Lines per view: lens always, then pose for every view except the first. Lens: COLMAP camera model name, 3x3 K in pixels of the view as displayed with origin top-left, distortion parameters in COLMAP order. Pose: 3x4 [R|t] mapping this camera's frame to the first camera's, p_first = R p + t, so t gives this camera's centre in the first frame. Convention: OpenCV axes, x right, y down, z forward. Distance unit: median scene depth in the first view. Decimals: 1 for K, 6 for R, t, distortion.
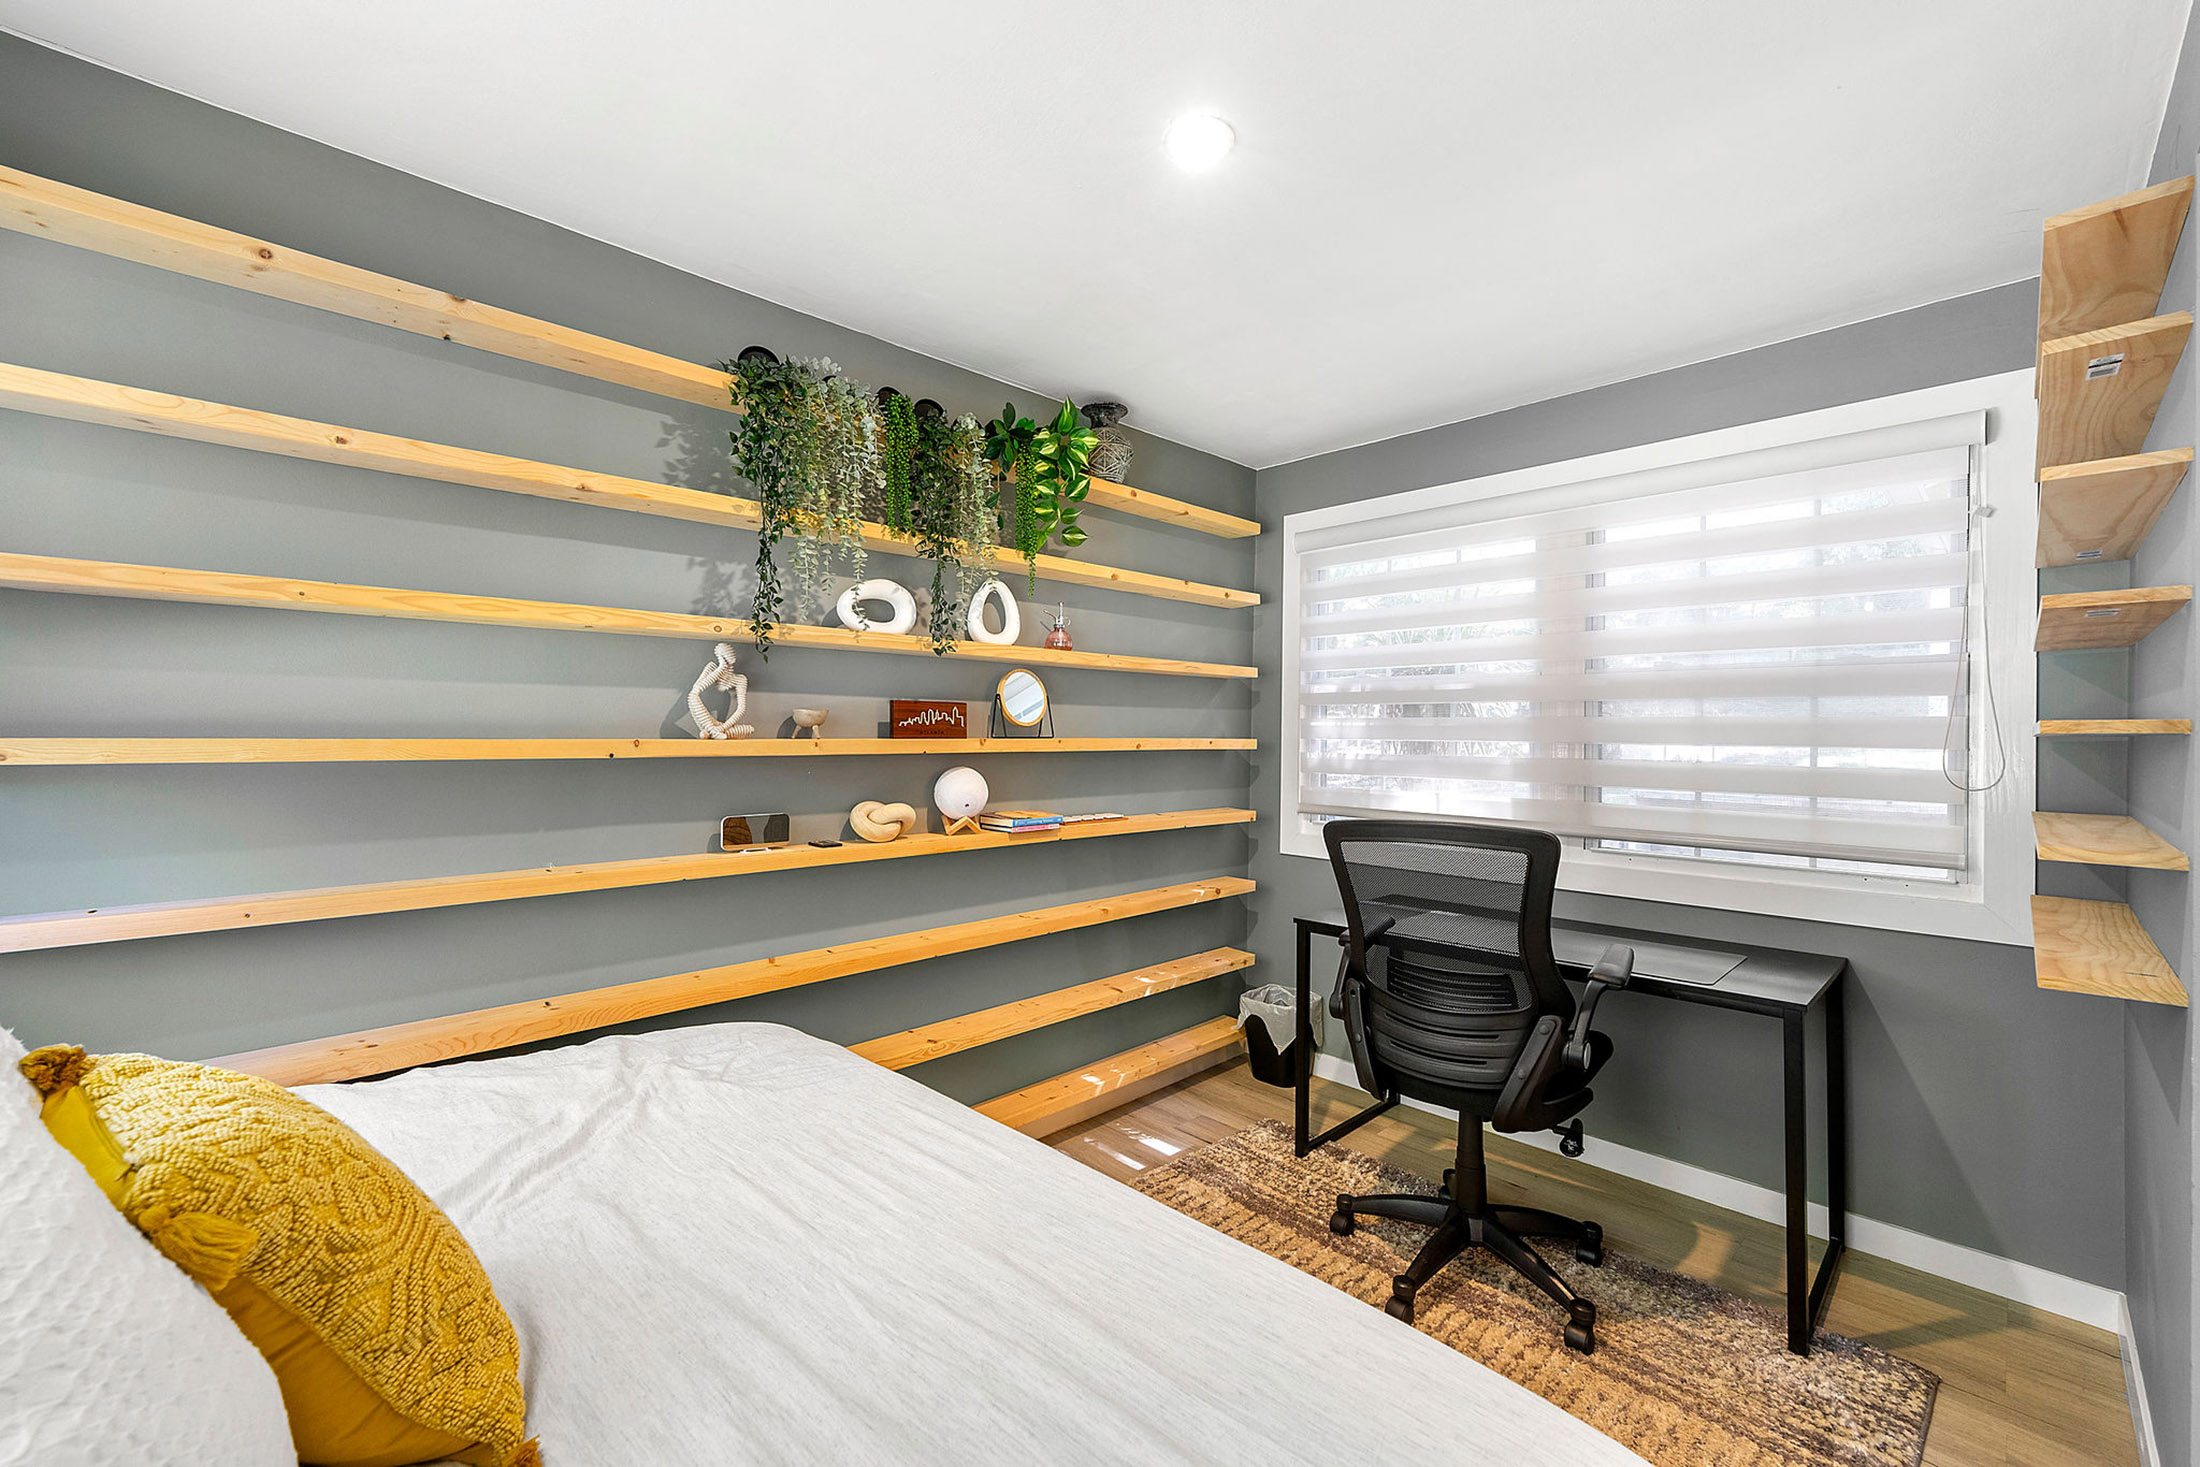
lens RADIAL K [[903.8, 0, 1099.3], [0, 903.8, 732.4], [0, 0, 1]] dist [-0.004349, -0.000387]
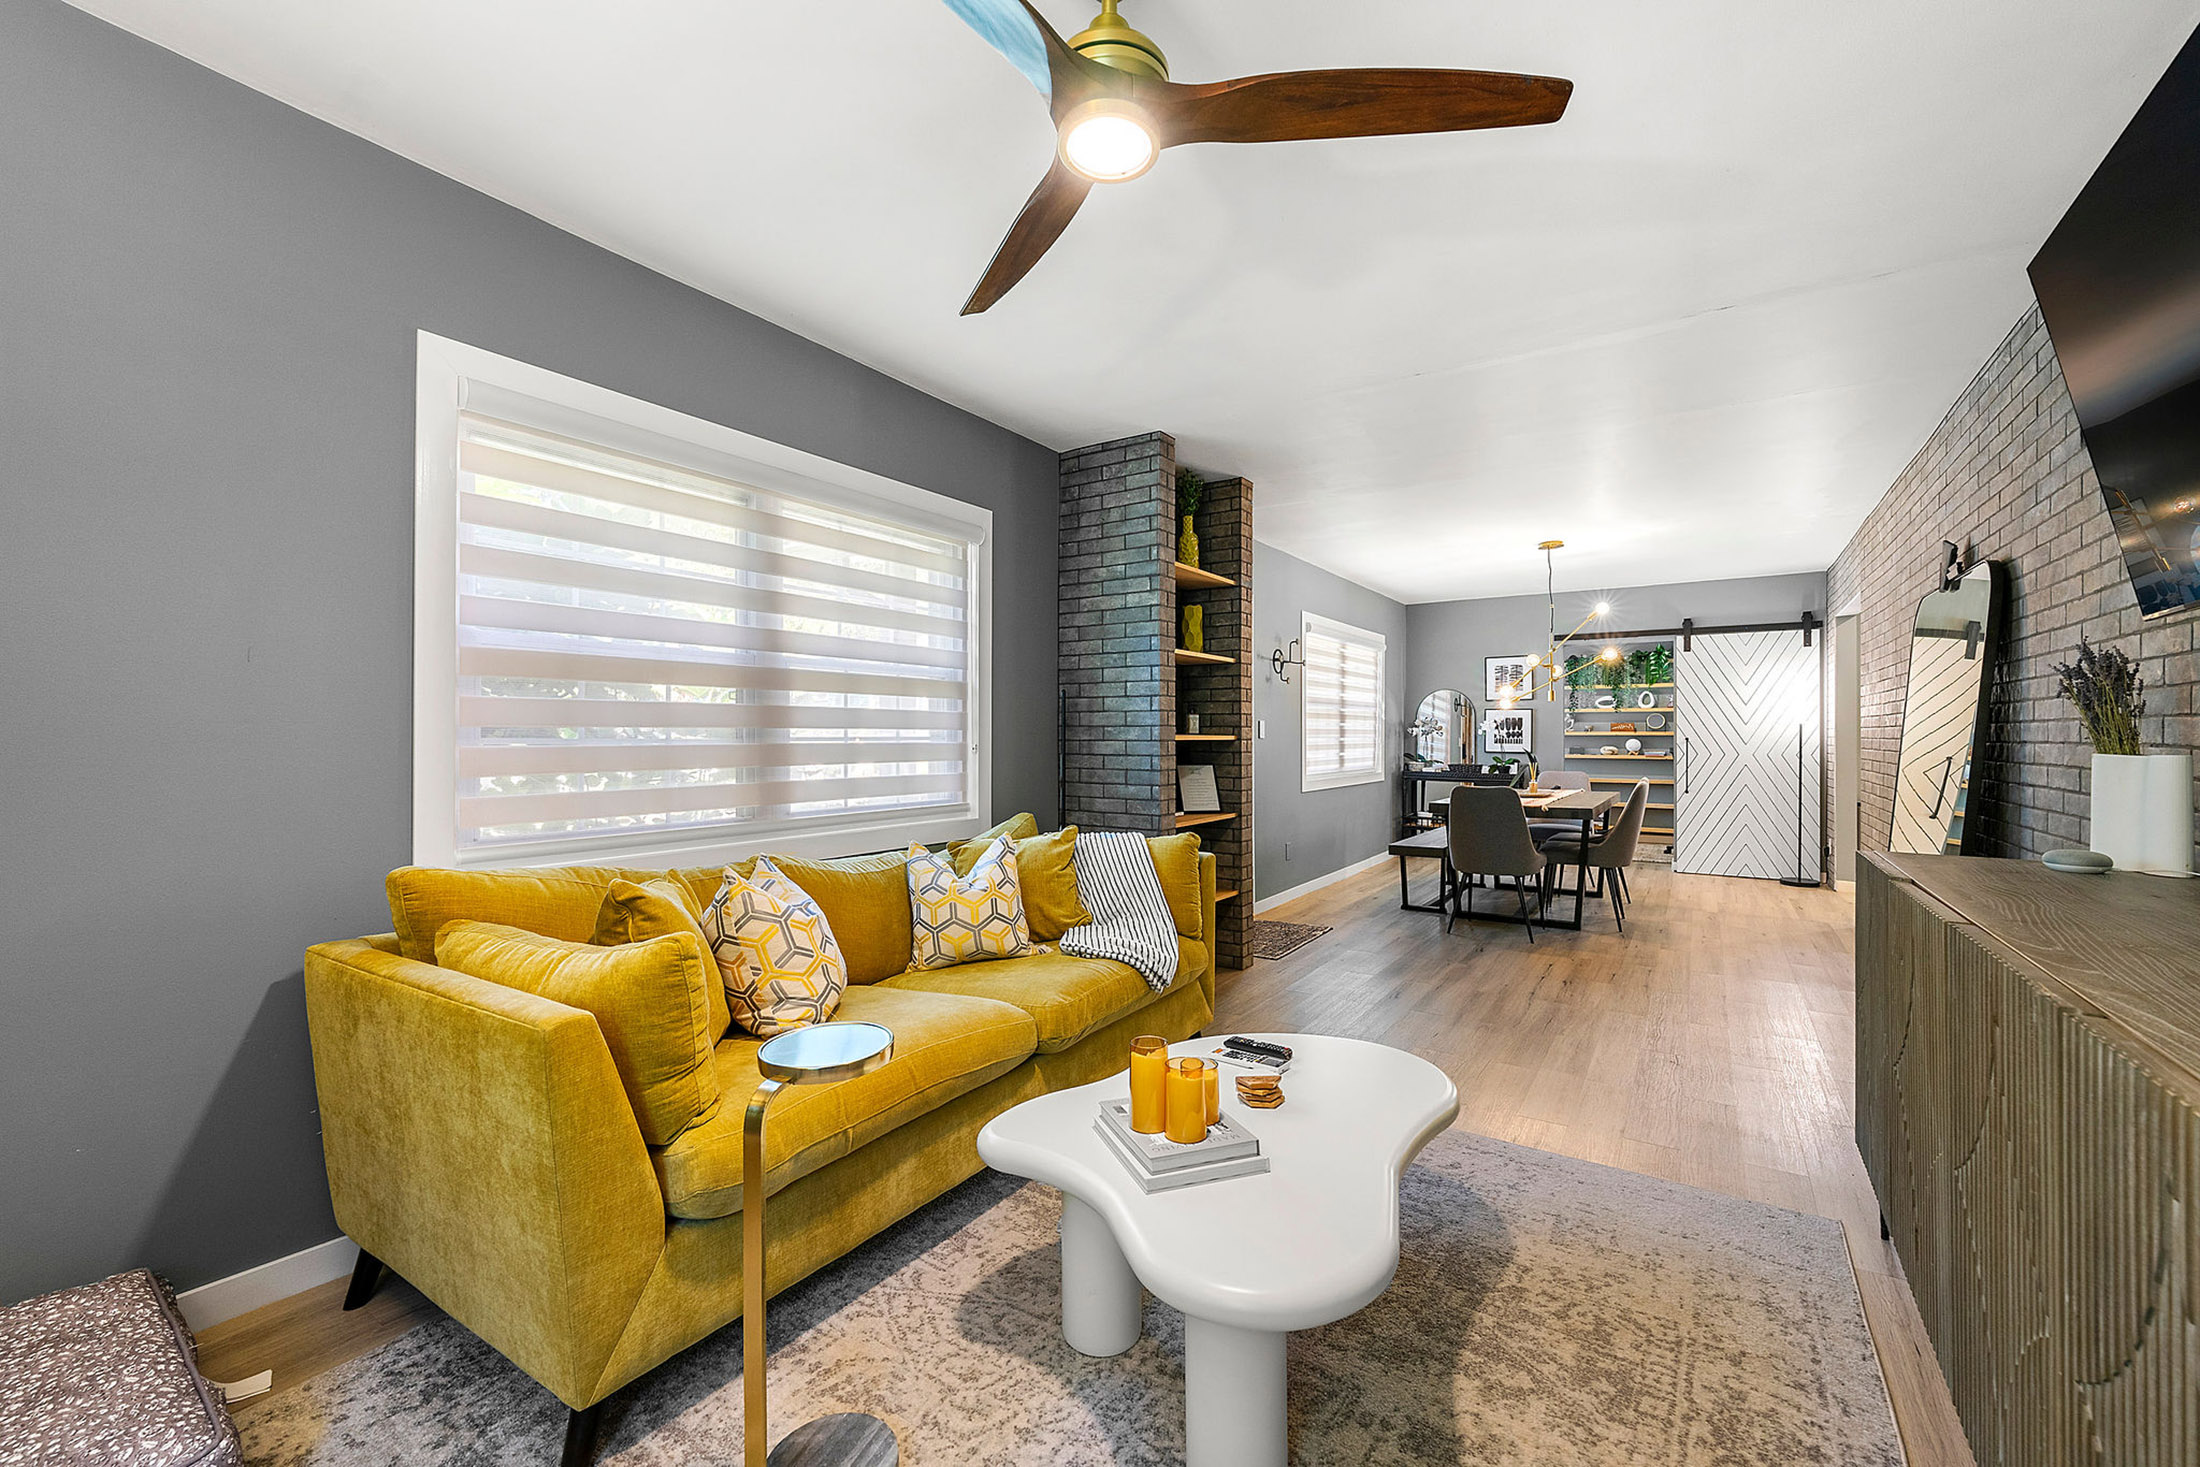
lens RADIAL K [[903.8, 0, 1101.6], [0, 903.8, 730.7], [0, 0, 1]] dist [-0.004349, -0.000387]
pose [[0.202678, -0.004472, -0.979235, 3.407128], [0.001012, 0.999990, -0.004357, 0.017553], [0.979245, -0.000108, 0.202680, -2.209594]]
